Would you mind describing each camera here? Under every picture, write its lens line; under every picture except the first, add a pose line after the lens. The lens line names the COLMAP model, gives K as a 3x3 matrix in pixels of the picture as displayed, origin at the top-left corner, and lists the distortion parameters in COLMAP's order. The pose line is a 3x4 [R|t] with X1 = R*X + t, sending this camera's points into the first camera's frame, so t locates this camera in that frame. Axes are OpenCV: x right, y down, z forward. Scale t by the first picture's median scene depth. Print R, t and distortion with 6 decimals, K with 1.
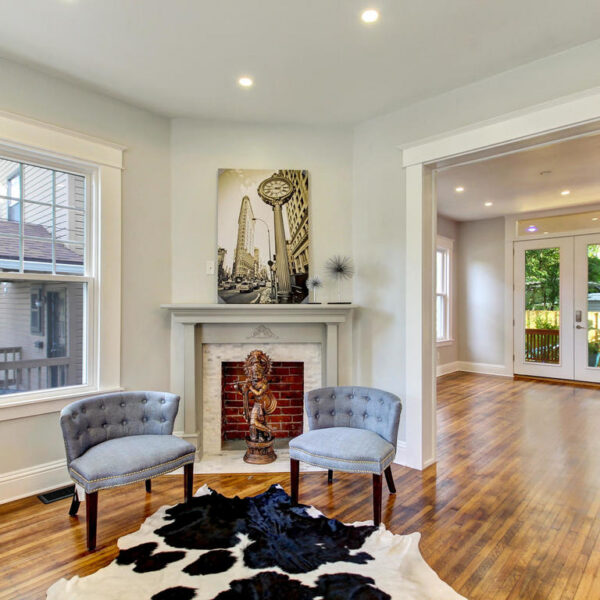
lens RADIAL K [[423.3, 0, 300.3], [0, 423.3, 302.6], [0, 0, 1]] dist [0.013821, 0.004943]
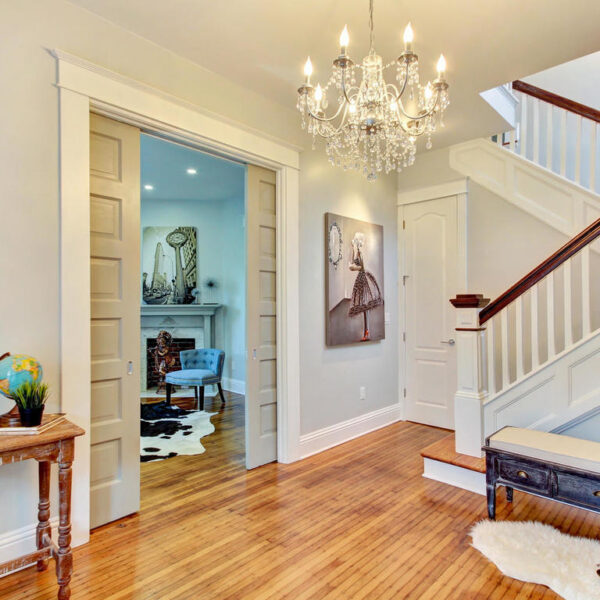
lens RADIAL K [[423.3, 0, 300.9], [0, 423.3, 300.8], [0, 0, 1]] dist [0.013821, 0.004943]
pose [[0.999929, -0.004492, -0.011050, 0.472036], [0.004420, 0.999968, -0.006617, 0.001741], [0.011080, 0.006567, 0.999917, -0.731297]]
